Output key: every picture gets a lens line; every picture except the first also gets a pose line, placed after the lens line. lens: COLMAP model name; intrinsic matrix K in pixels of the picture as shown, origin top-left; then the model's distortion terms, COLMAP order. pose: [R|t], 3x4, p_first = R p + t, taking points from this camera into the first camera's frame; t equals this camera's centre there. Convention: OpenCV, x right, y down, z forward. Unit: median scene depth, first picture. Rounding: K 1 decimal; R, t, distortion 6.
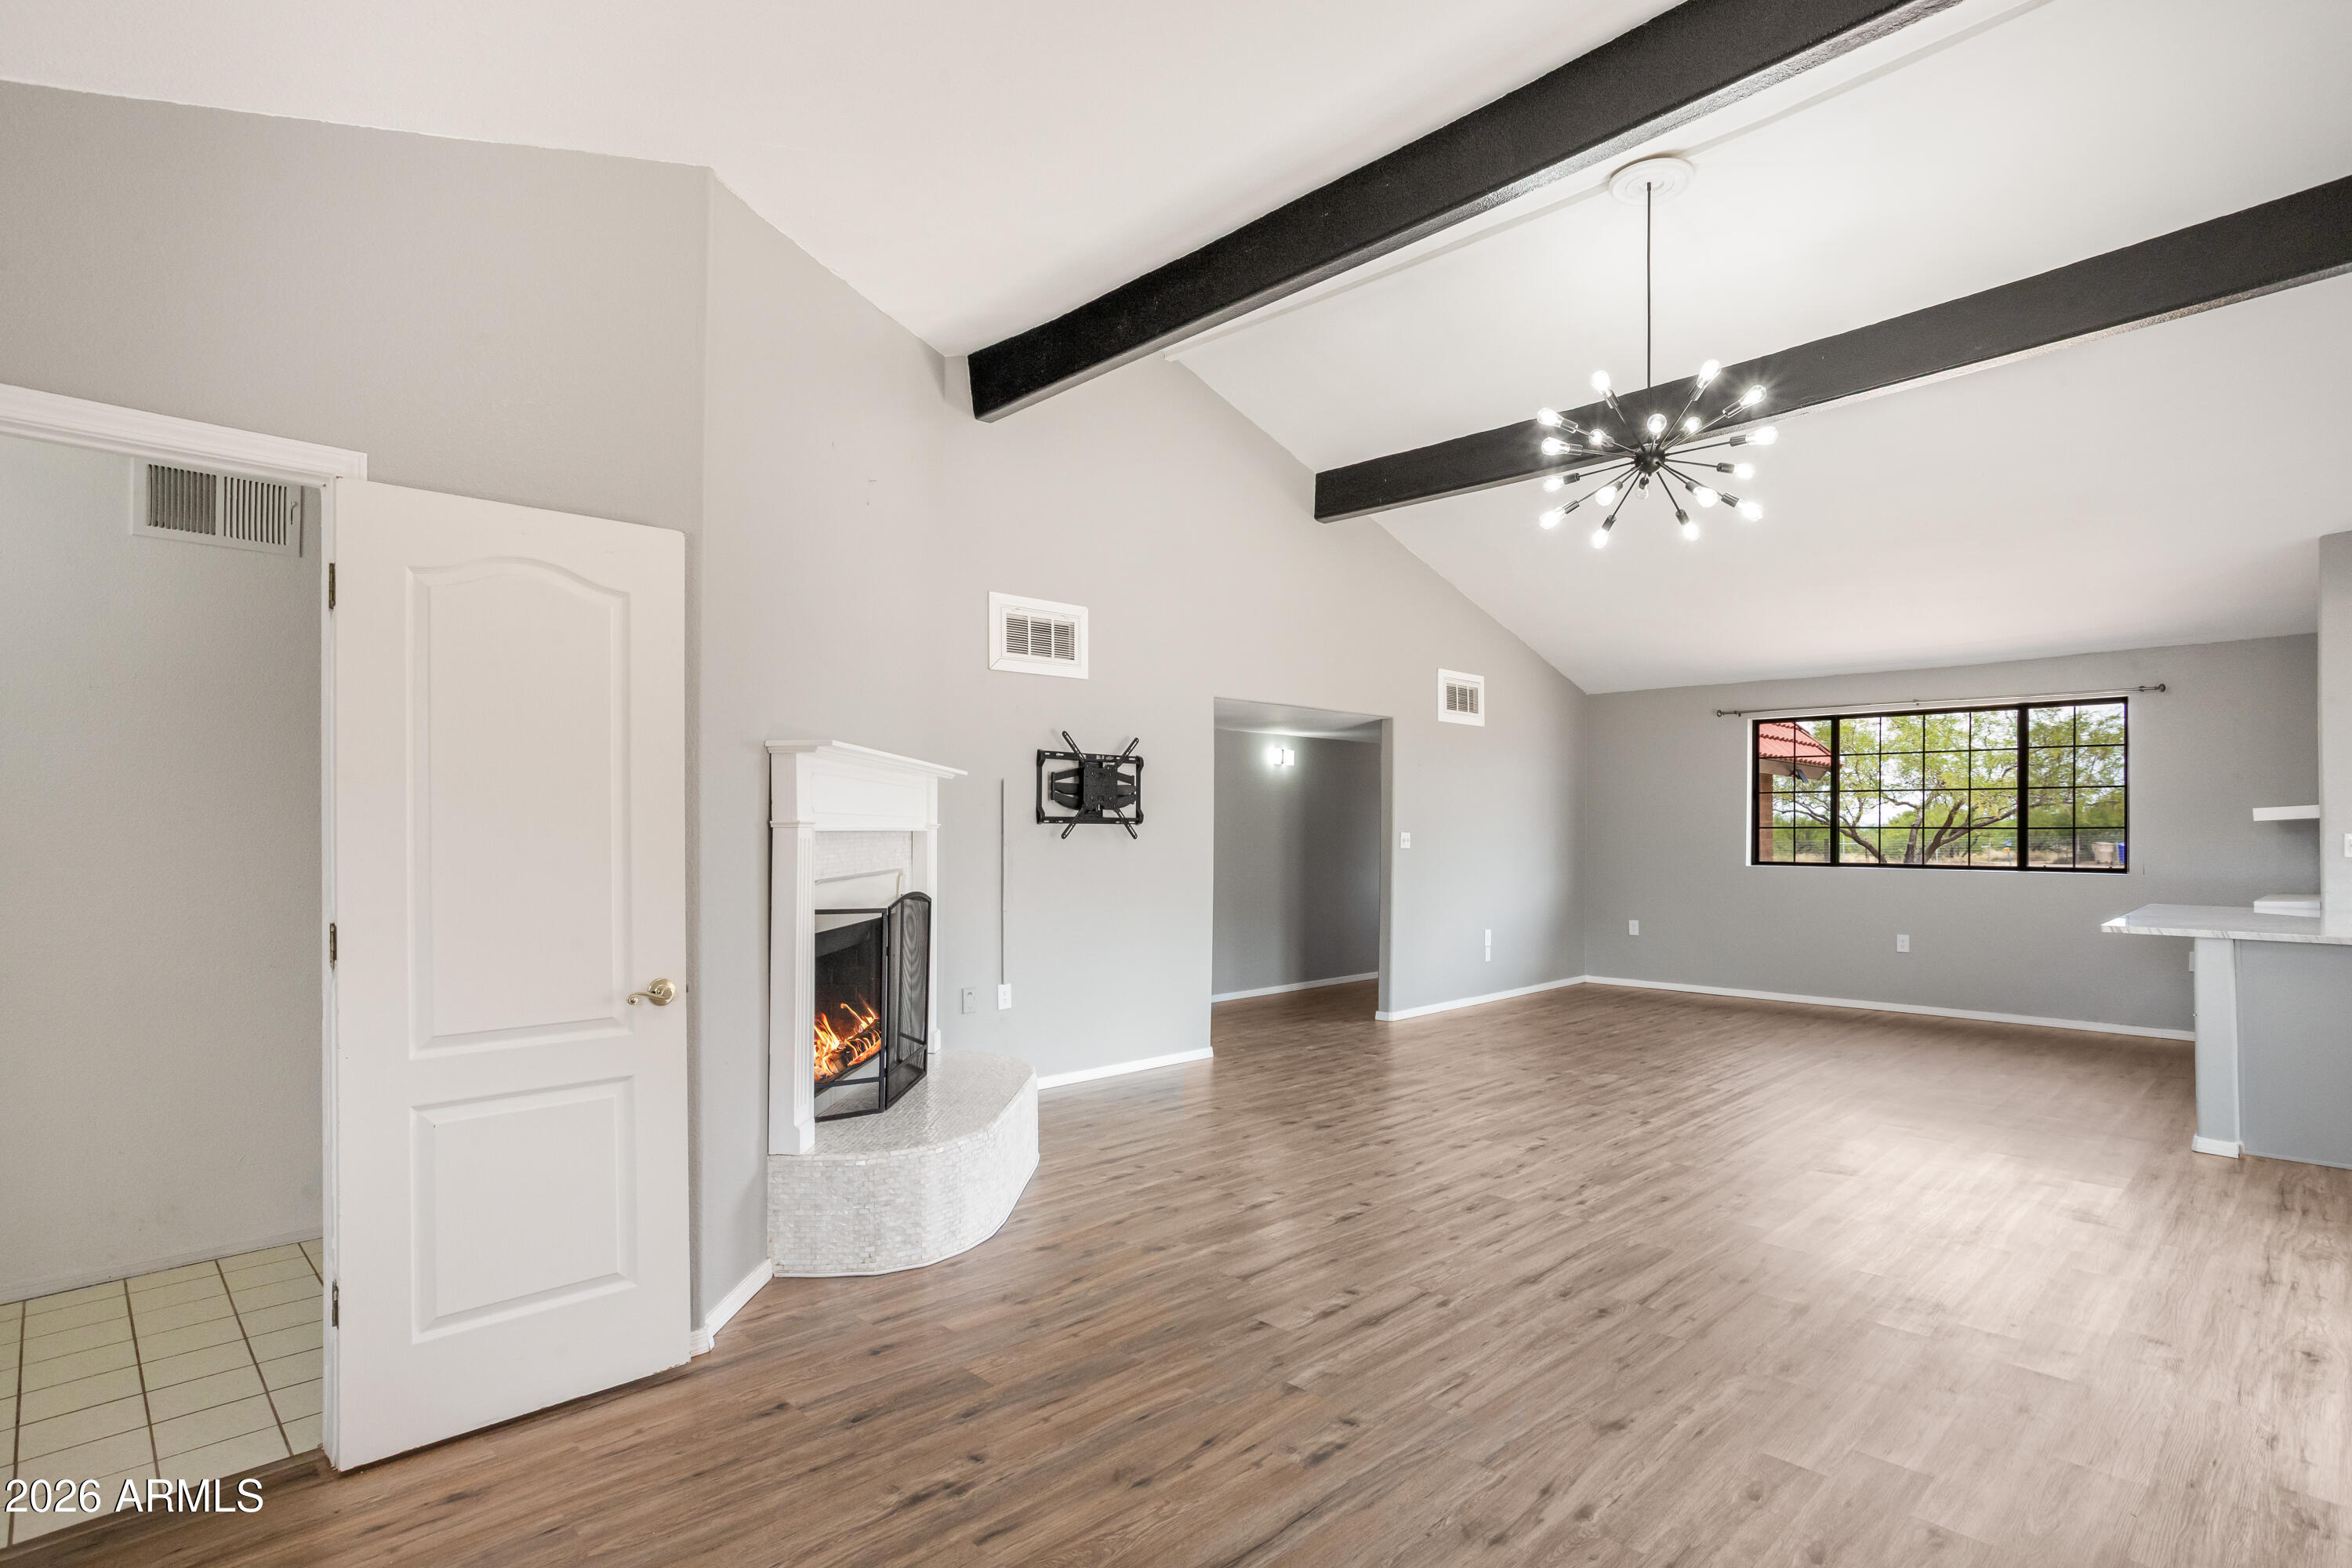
lens RADIAL K [[1196.9, 0, 1180.9], [0, 1196.9, 825.6], [0, 0, 1]] dist [-0.031542, 0.026770]
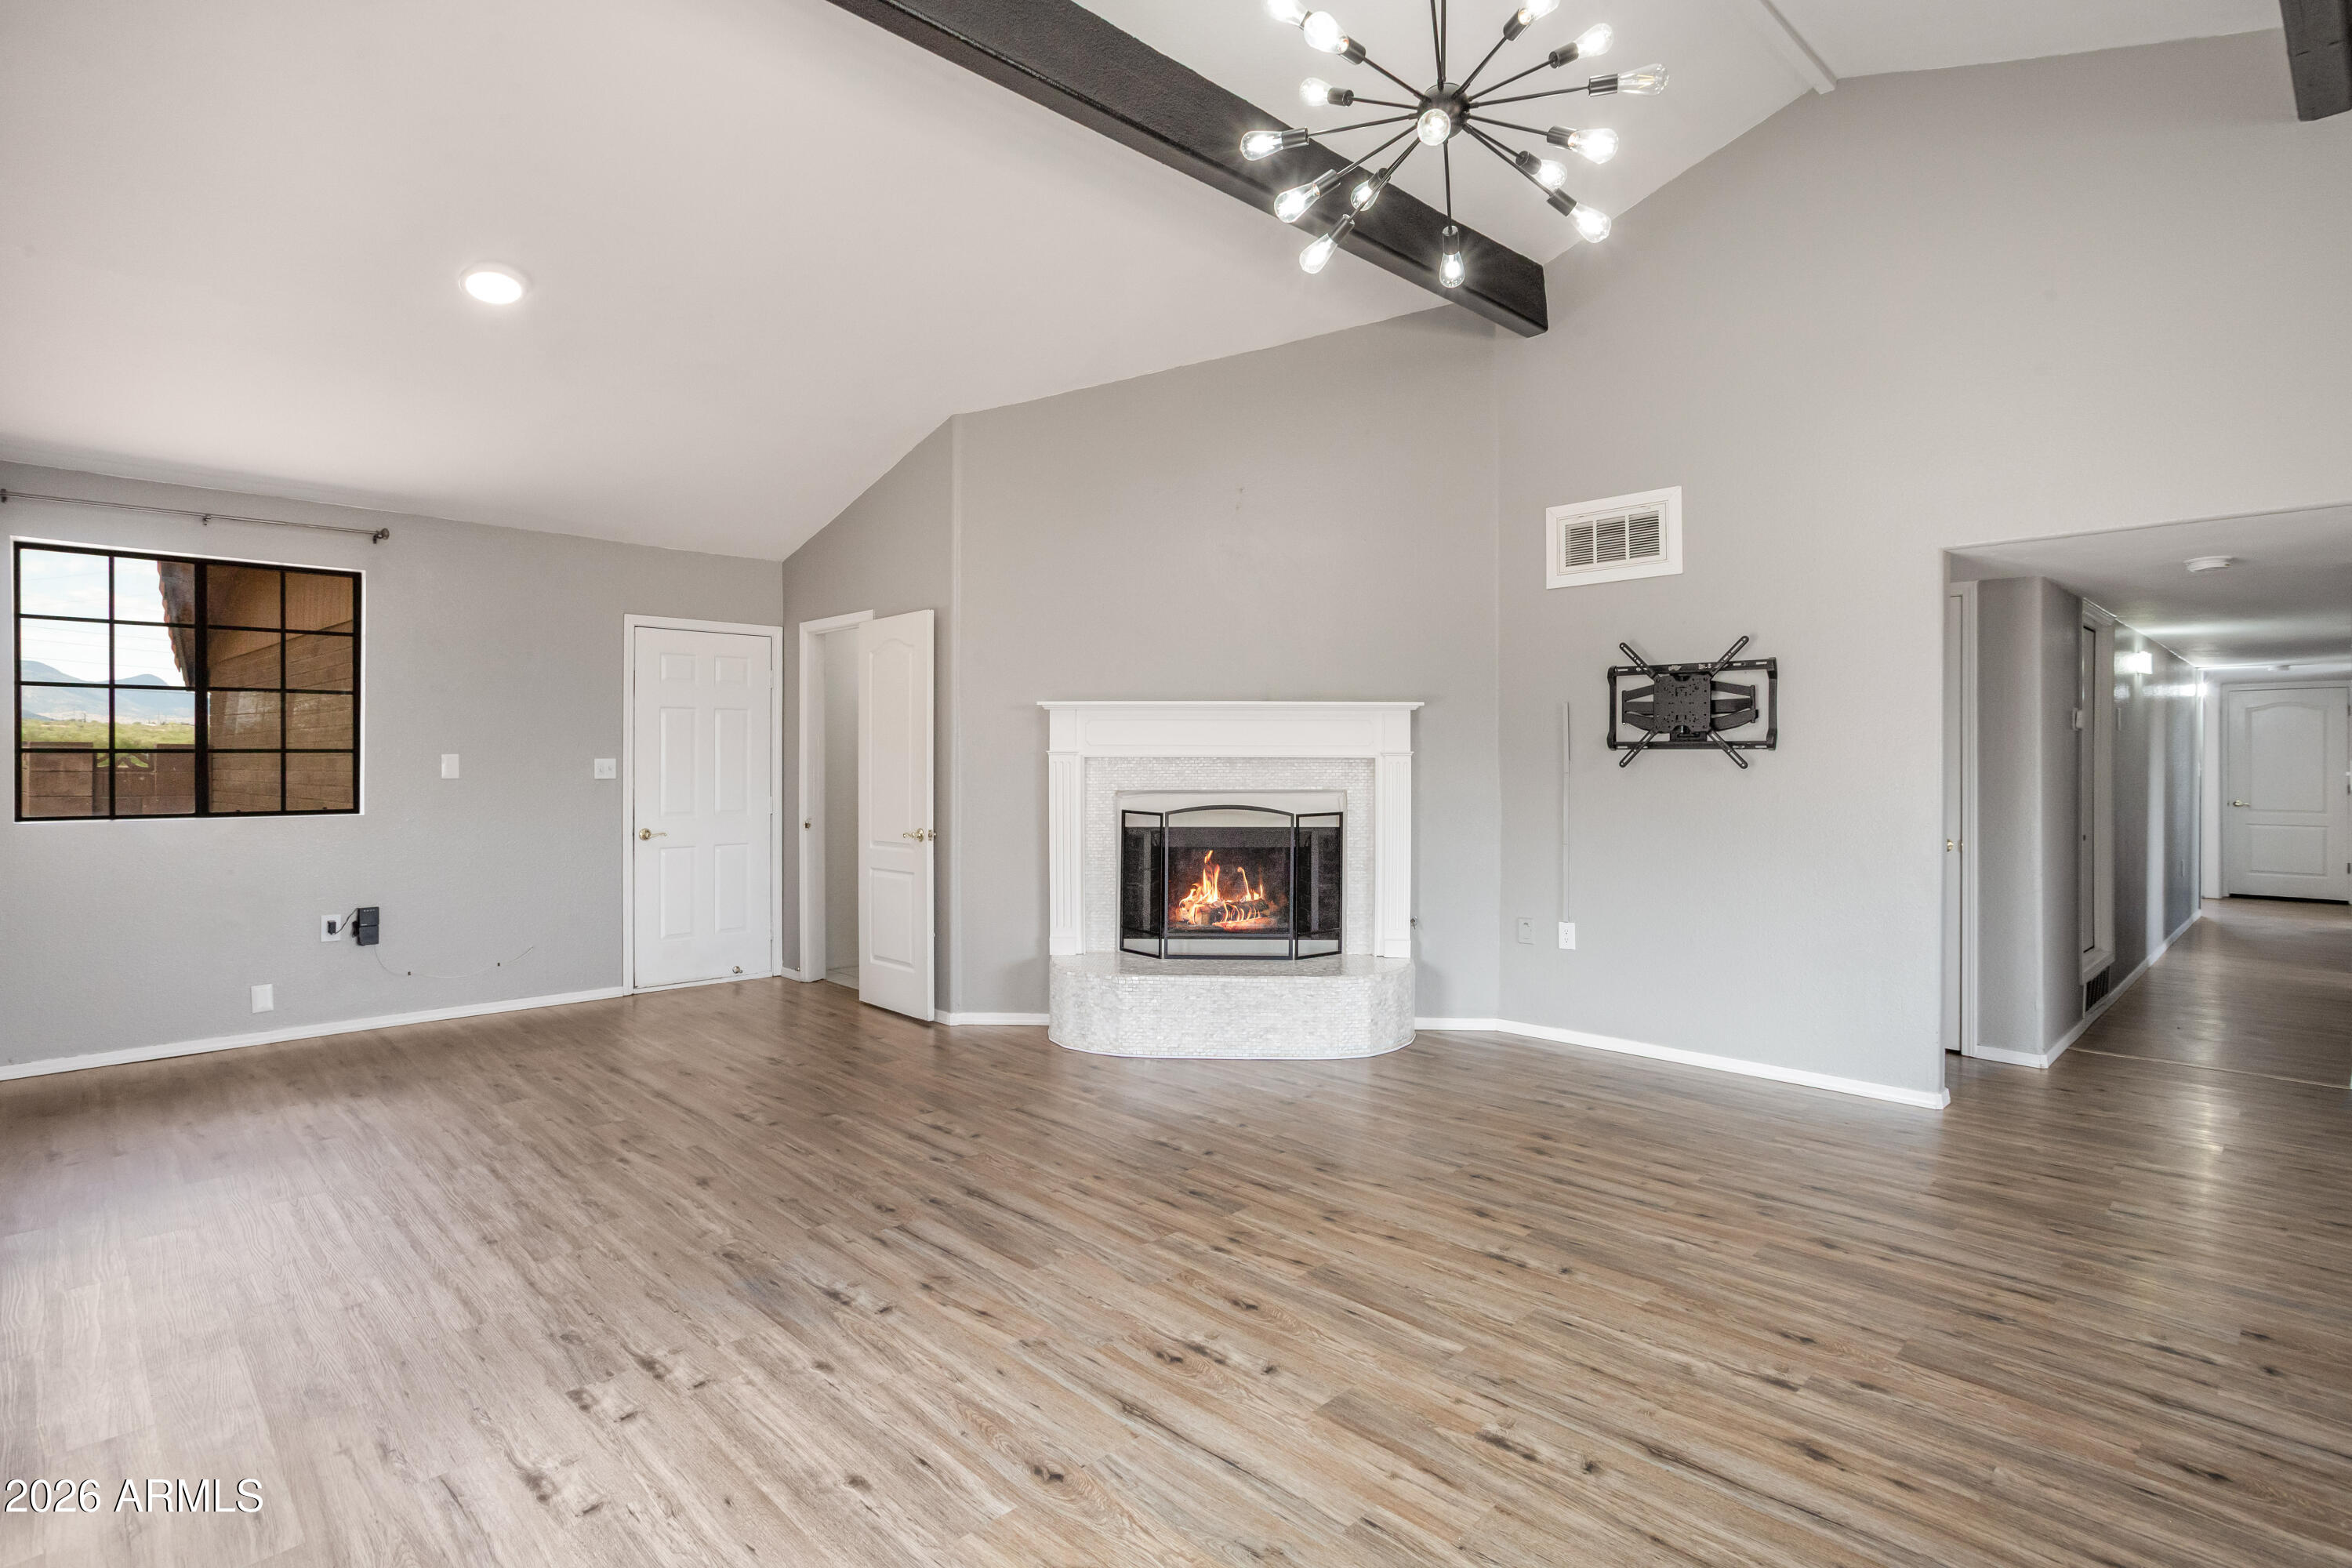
lens RADIAL K [[1180.7, 0, 1172.1], [0, 1180.7, 761.8], [0, 0, 1]] dist [-0.058111, 0.045244]
pose [[-0.015461, -0.000405, -0.999880, 0.748404], [0.002546, 0.999997, -0.000445, 0.006565], [0.999877, -0.002553, -0.015460, 0.683607]]
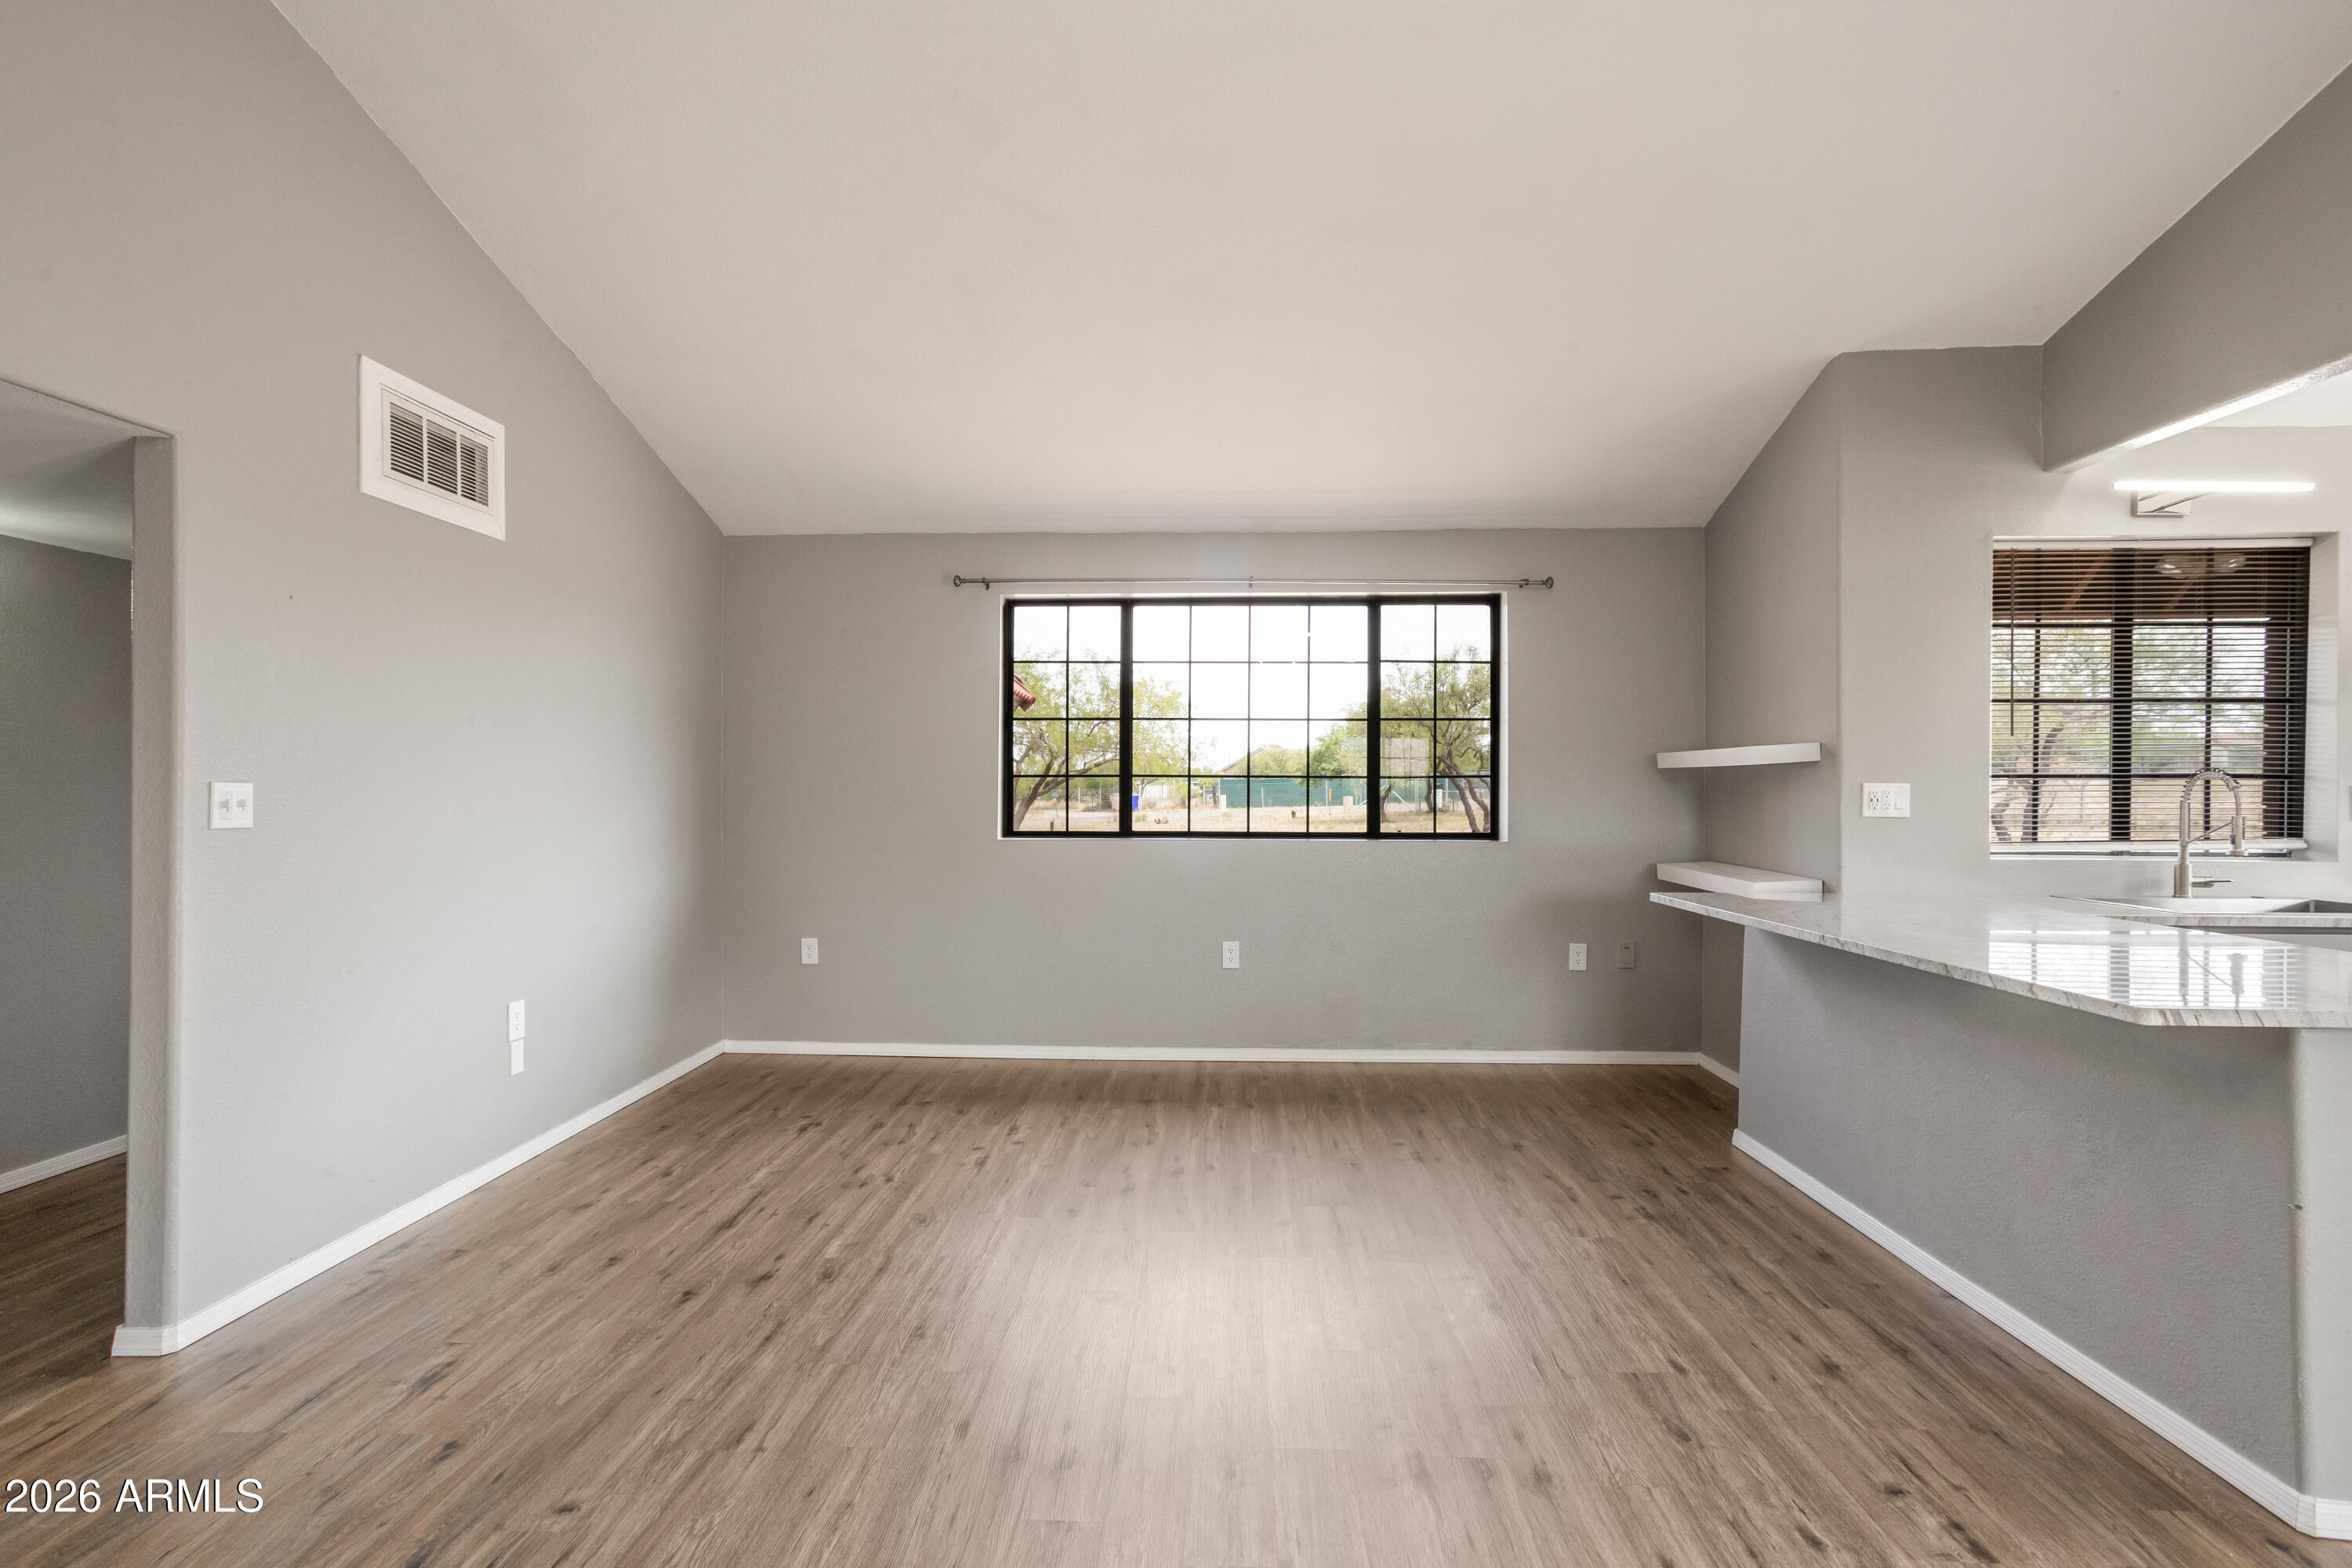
lens RADIAL K [[1152.6, 0, 1183.6], [0, 1152.6, 790.0], [0, 0, 1]] dist [-0.046745, 0.033423]
pose [[0.733512, -0.005175, 0.679657, 0.227580], [-0.001868, 0.999952, 0.009629, 0.005302], [-0.679674, -0.008333, 0.733467, 0.782001]]
